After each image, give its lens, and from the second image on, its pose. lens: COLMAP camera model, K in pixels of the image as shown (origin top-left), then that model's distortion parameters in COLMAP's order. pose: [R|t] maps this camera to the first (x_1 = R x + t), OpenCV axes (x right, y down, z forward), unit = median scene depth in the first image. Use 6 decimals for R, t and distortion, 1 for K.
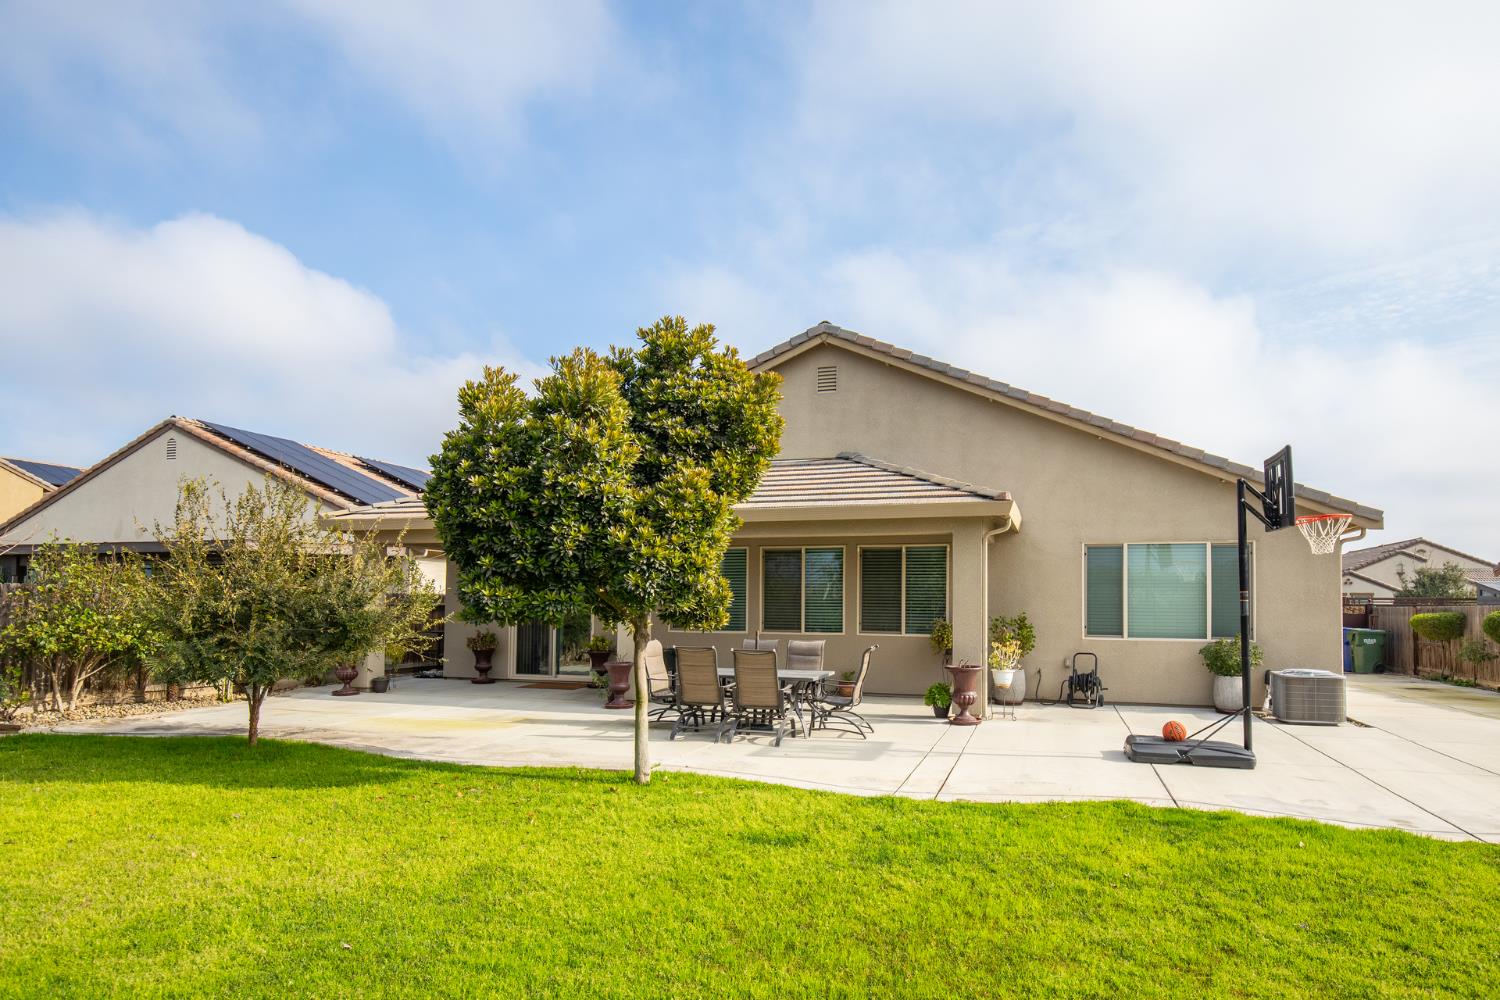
lens RADIAL K [[876.6, 0, 773.4], [0, 876.6, 567.4], [0, 0, 1]] dist [-0.008817, 0.000747]
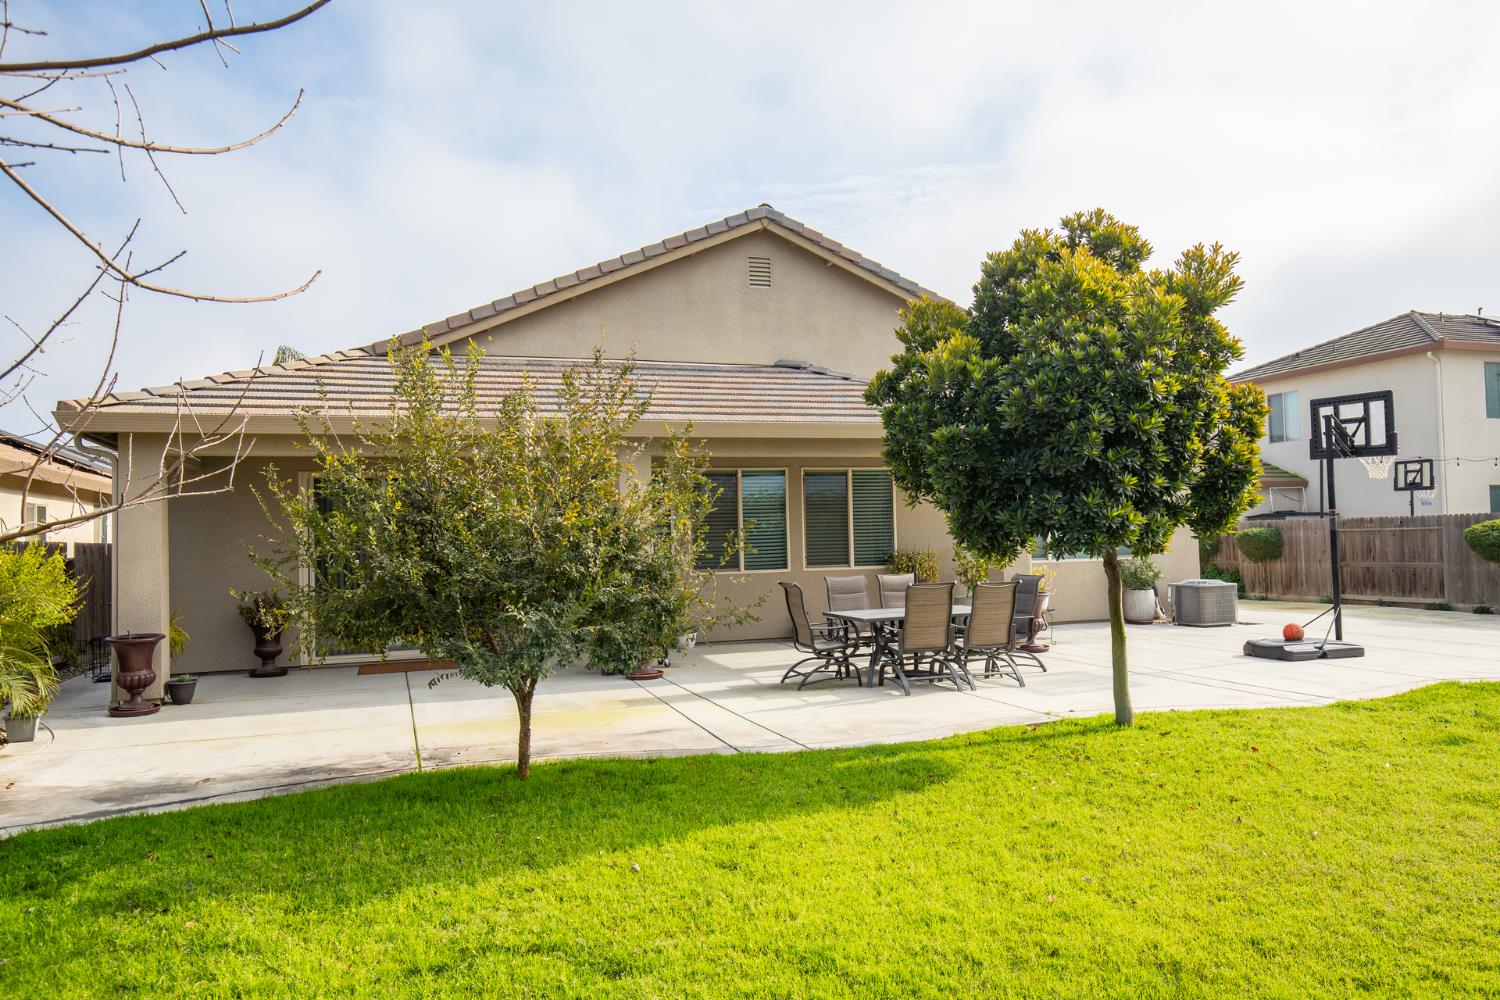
lens RADIAL K [[1039.4, 0, 759.7], [0, 1039.4, 501.5], [0, 0, 1]] dist [0.008282, 0.002445]
pose [[0.812406, -0.007847, 0.583039, -0.618432], [0.008051, 0.999965, 0.002240, 0.006132], [-0.583037, 0.002875, 0.812441, 0.212256]]
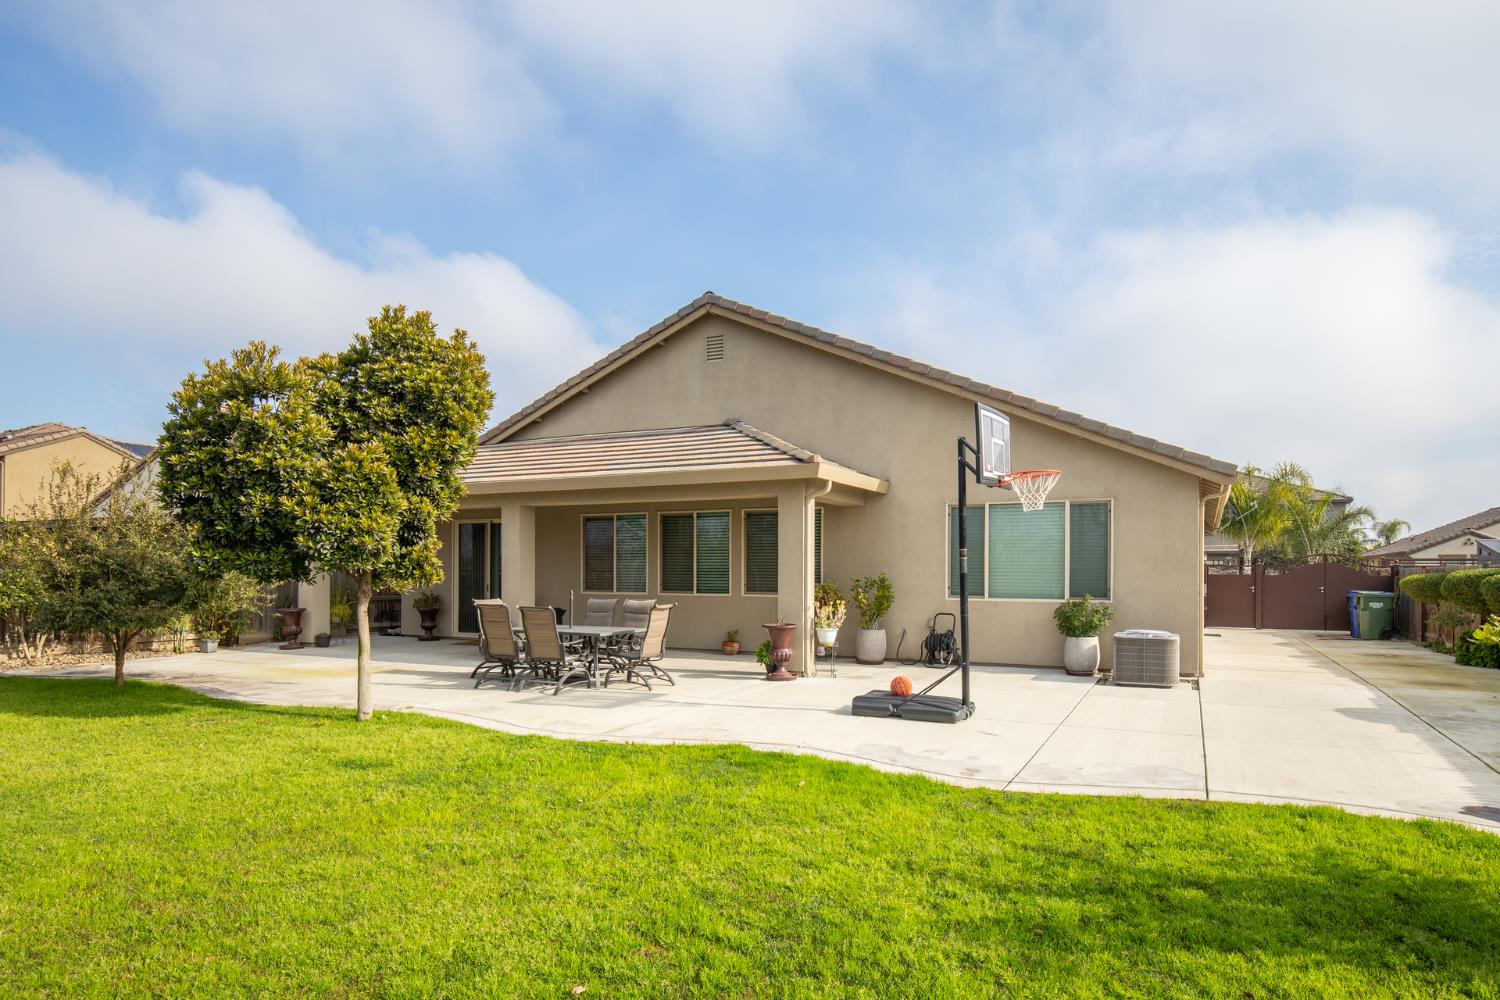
lens RADIAL K [[876.6, 0, 763.9], [0, 876.6, 574.8], [0, 0, 1]] dist [-0.008817, 0.000747]
pose [[0.988151, -0.004064, -0.153432, 0.321162], [0.011110, 0.998921, 0.045093, 0.006073], [0.153084, -0.046263, 0.987130, -0.023317]]
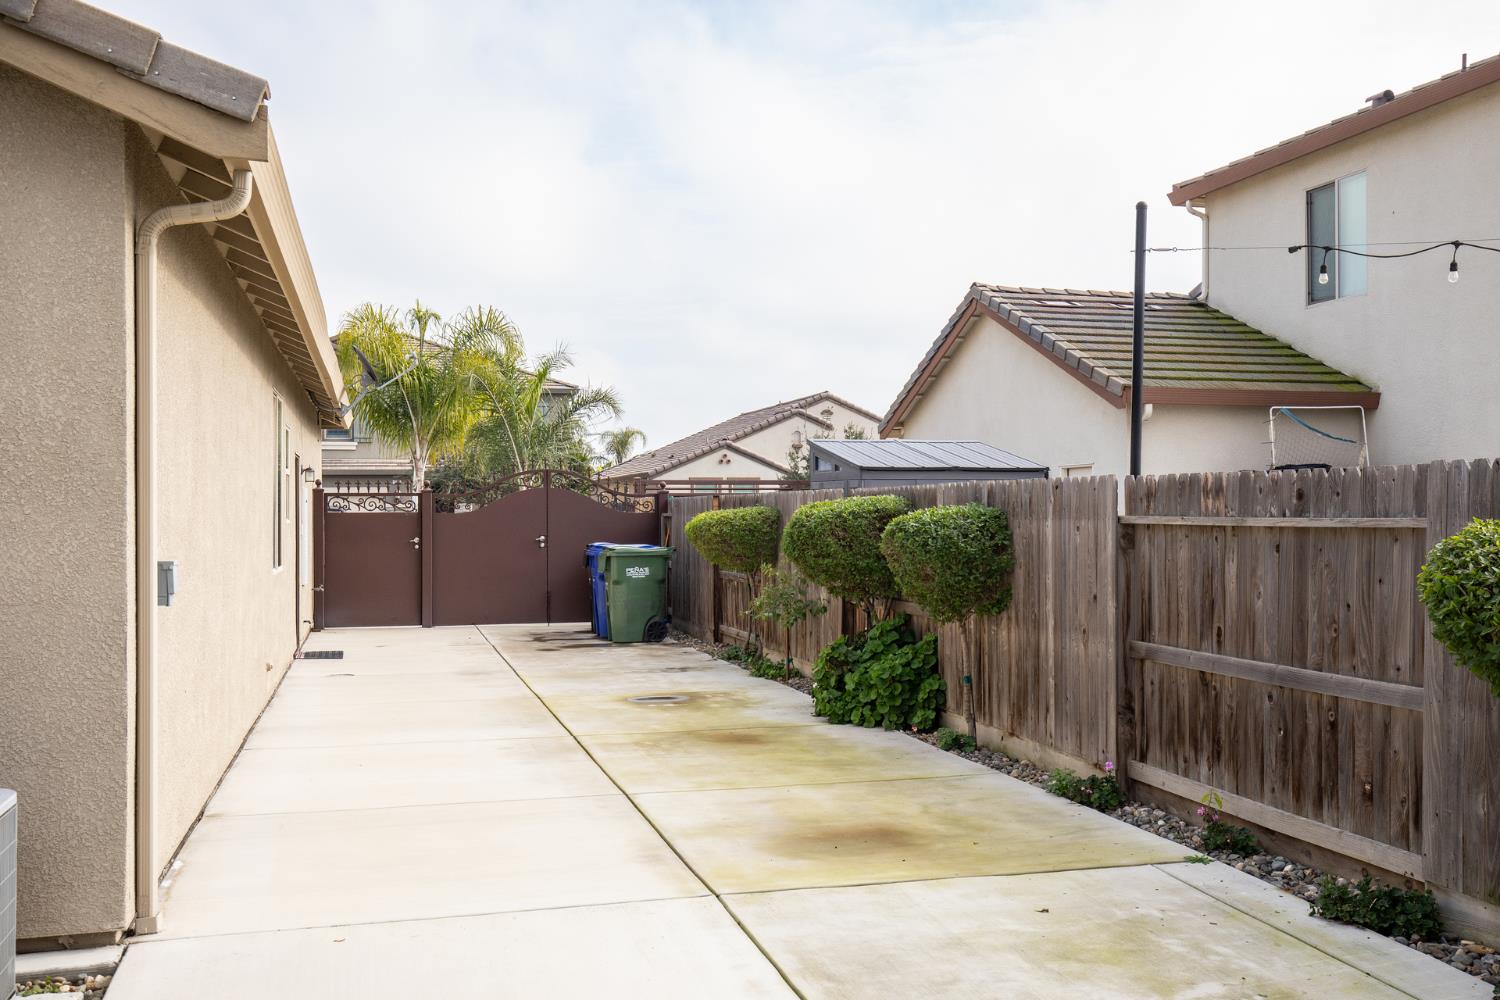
lens RADIAL K [[1454.6, 0, 765.8], [0, 1454.6, 503.0], [0, 0, 1]] dist [0.069414, 0.000000]
pose [[0.840904, -0.011611, 0.541059, 0.575182], [-0.010975, 0.999198, 0.038500, 0.031975], [-0.541073, -0.038313, 0.840103, 0.571554]]
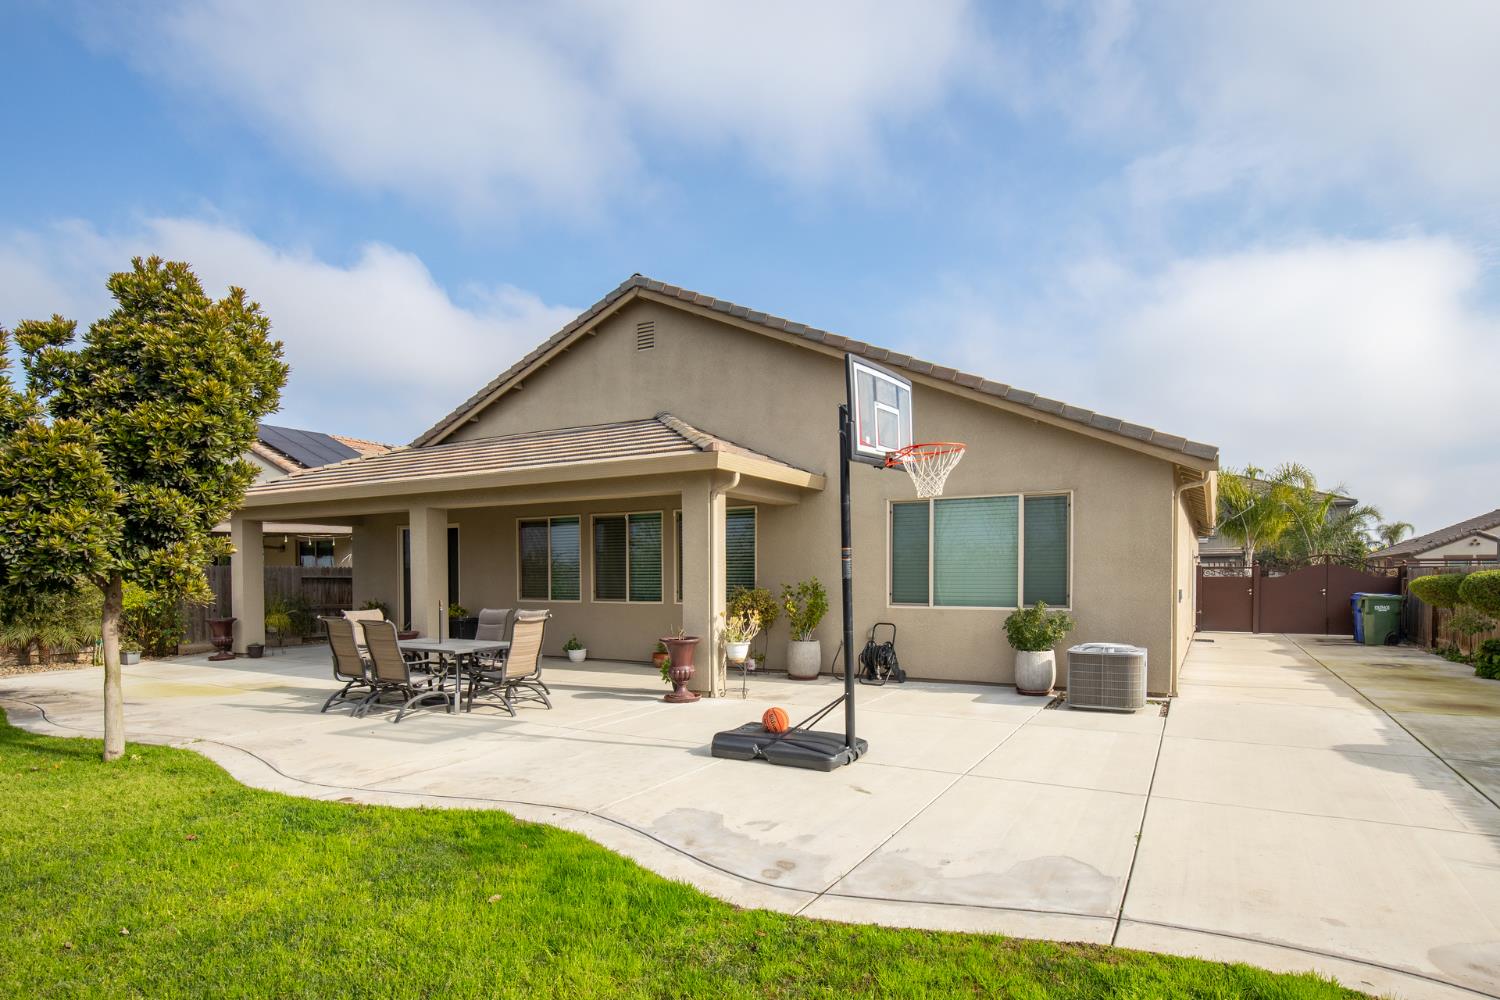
lens RADIAL K [[795.5, 0, 763.4], [0, 795.5, 594.1], [0, 0, 1]] dist [-0.020747, 0.004563]
pose [[0.978763, -0.006309, -0.204897, 0.422210], [0.019653, 0.997810, 0.063153, 0.015421], [0.204050, -0.065839, 0.976744, 0.192741]]
